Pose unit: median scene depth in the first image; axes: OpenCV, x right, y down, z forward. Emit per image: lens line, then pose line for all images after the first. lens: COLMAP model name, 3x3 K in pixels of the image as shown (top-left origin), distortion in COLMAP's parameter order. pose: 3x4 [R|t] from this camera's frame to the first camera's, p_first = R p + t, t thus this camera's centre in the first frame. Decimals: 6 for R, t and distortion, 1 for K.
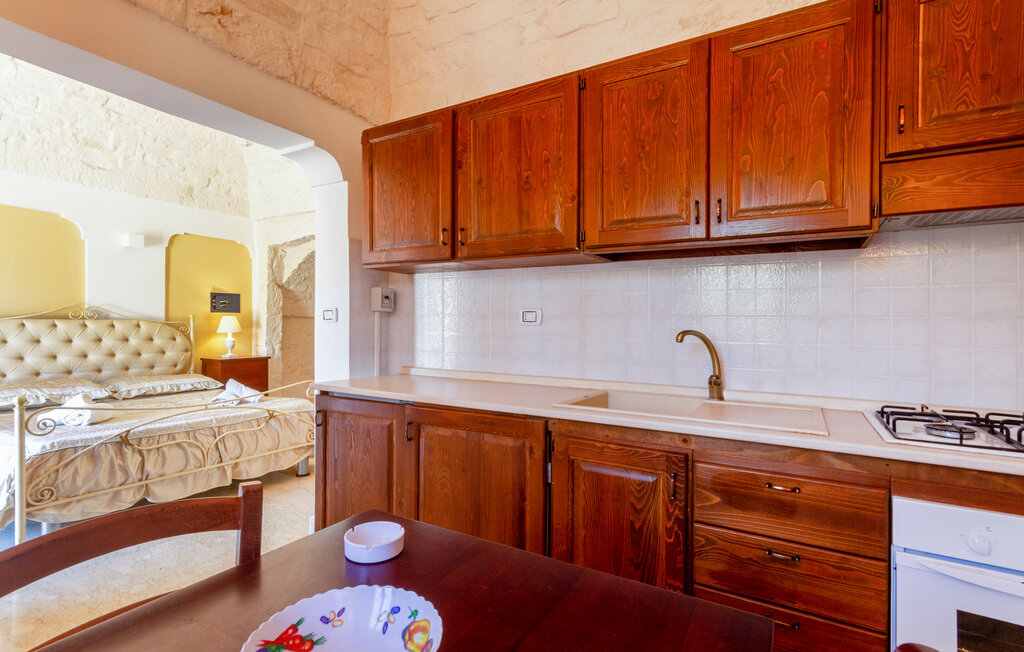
lens RADIAL K [[481.7, 0, 509.8], [0, 481.7, 328.2], [0, 0, 1]] dist [0.004180, 0.002362]
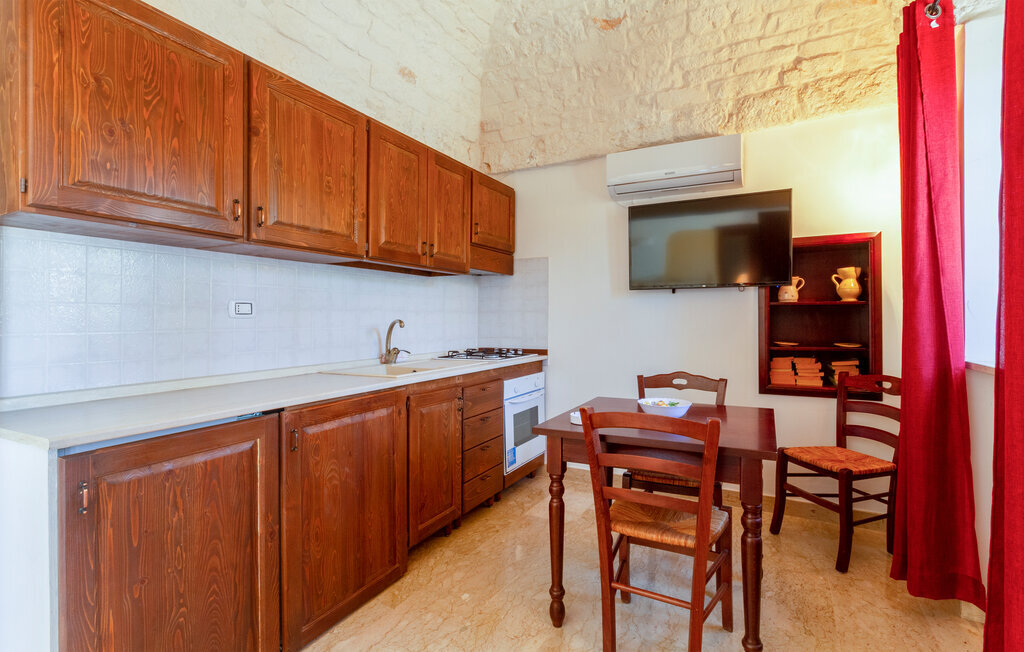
lens RADIAL K [[481.7, 0, 509.7], [0, 481.7, 326.9], [0, 0, 1]] dist [0.004180, 0.002362]
pose [[-0.036337, -0.032473, 0.998812, -1.039870], [0.004496, 0.999456, 0.032657, -0.017818], [-0.999329, 0.005677, -0.036171, 0.607210]]
